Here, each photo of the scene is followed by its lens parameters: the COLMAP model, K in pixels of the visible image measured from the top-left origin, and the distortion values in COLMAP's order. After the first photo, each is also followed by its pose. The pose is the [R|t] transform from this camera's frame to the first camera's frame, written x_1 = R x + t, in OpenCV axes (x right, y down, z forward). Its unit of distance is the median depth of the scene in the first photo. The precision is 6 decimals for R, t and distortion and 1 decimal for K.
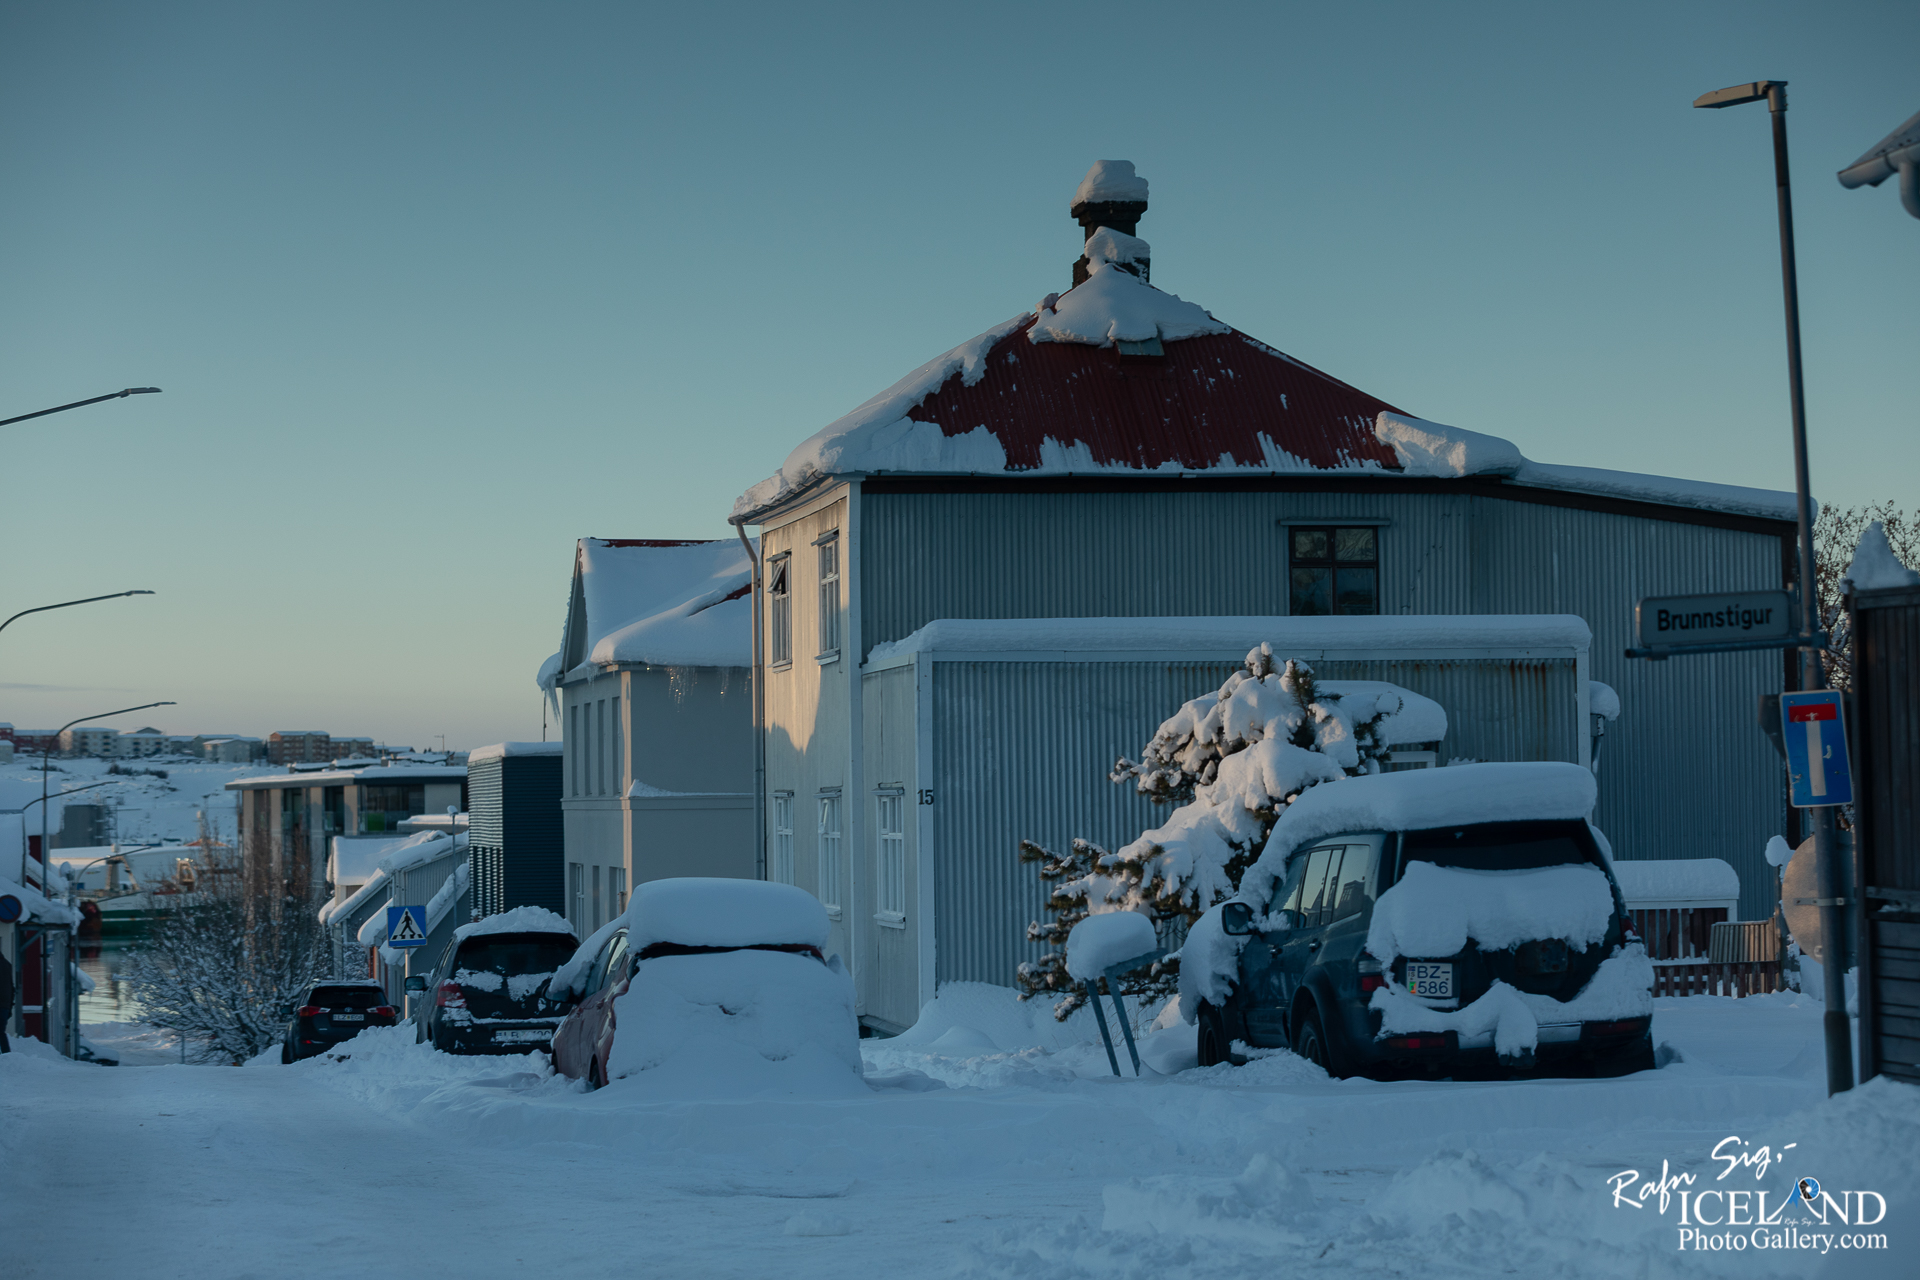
lens RADIAL K [[4685.6, 0, 959.6], [0, 4685.6, 635.2], [0, 0, 1]] dist [0.162263, 0.000000]
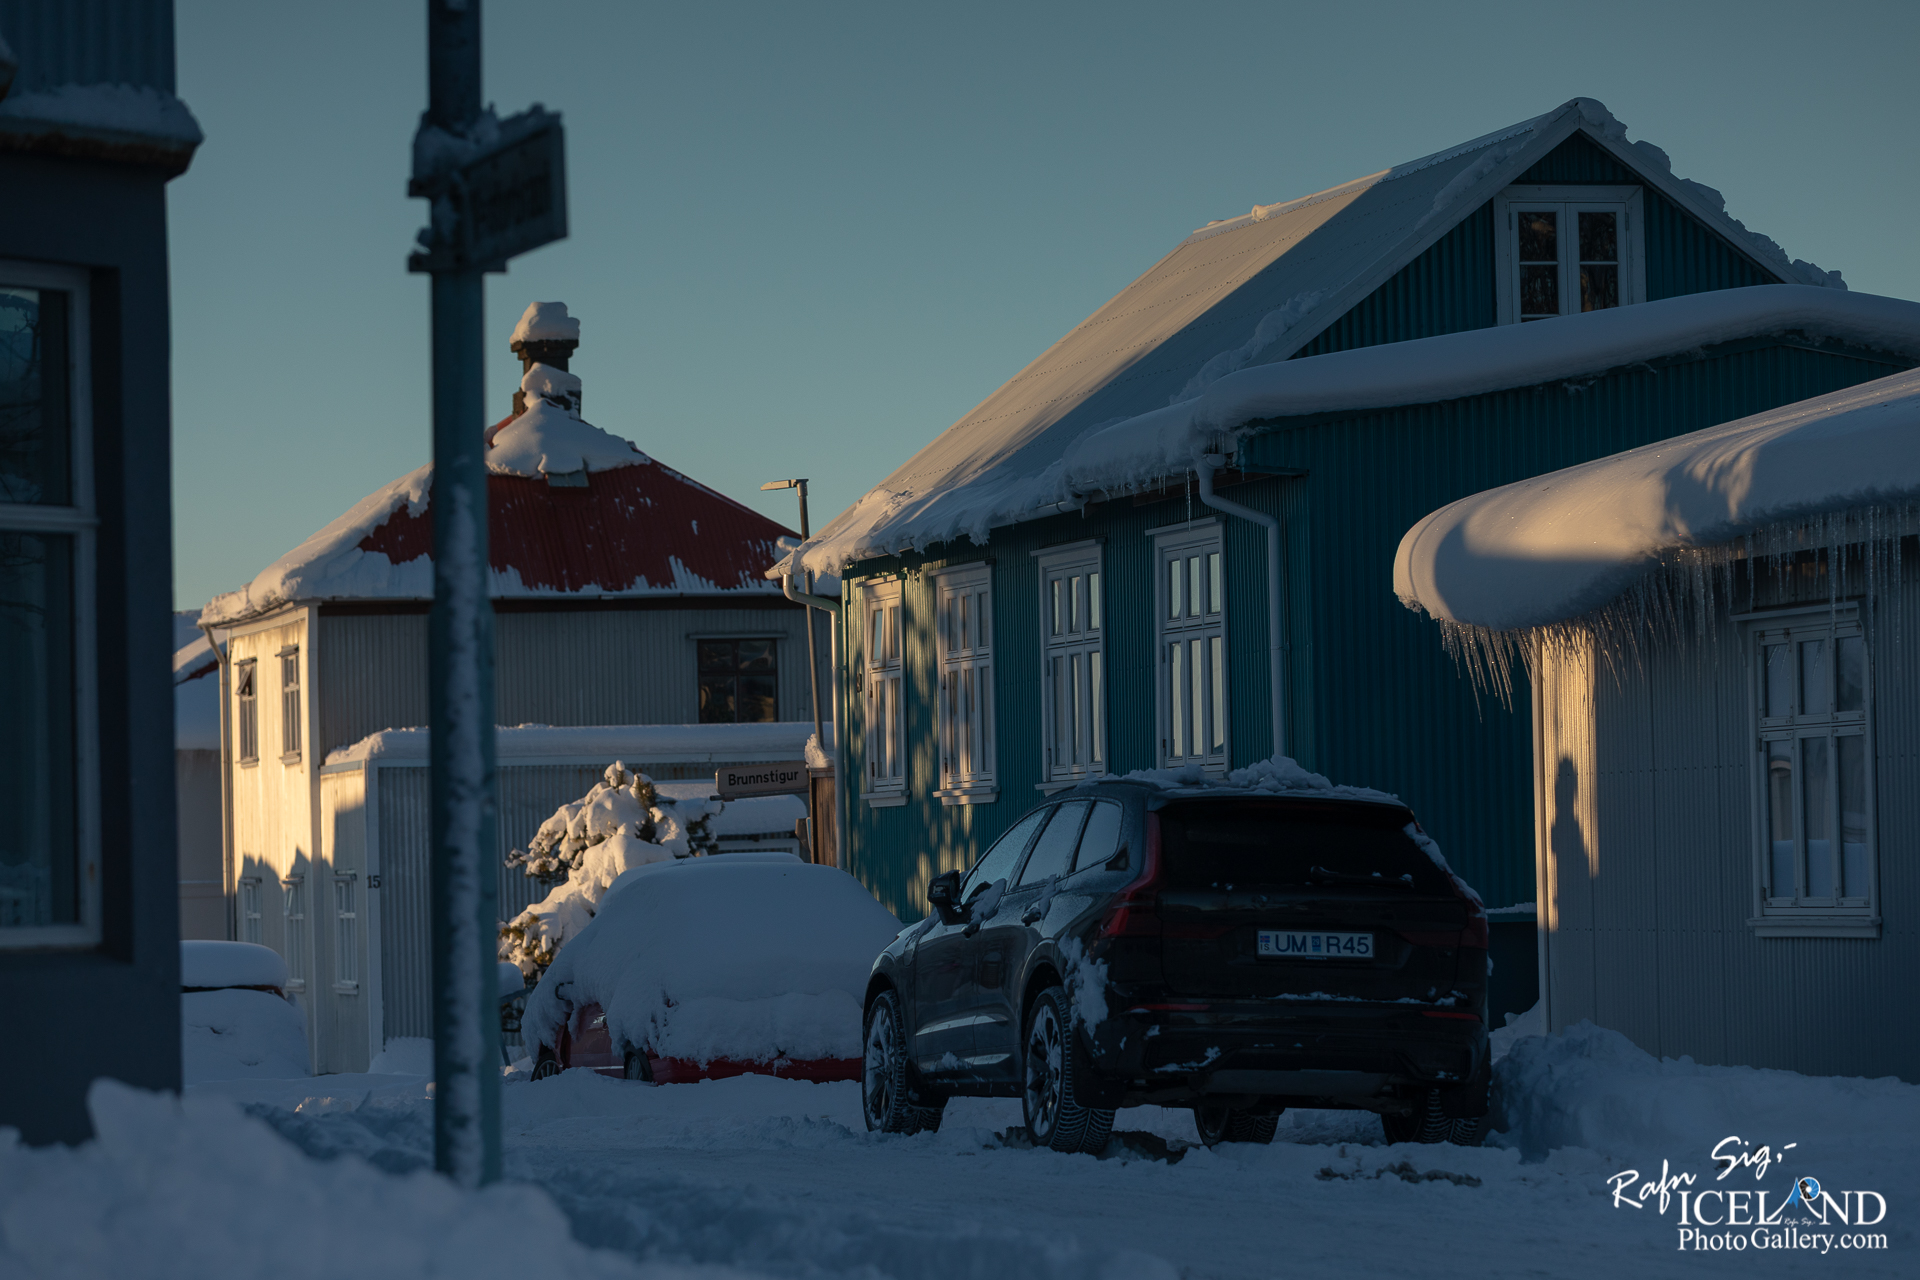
lens RADIAL K [[6884.4, 0, 962.9], [0, 6884.4, 646.2], [0, 0, 1]] dist [0.114132, 0.000000]
pose [[0.997753, -0.009830, 0.066268, 0.024090], [0.009803, 0.999952, 0.000733, -0.022451], [-0.066272, -0.000082, 0.997802, -0.676774]]
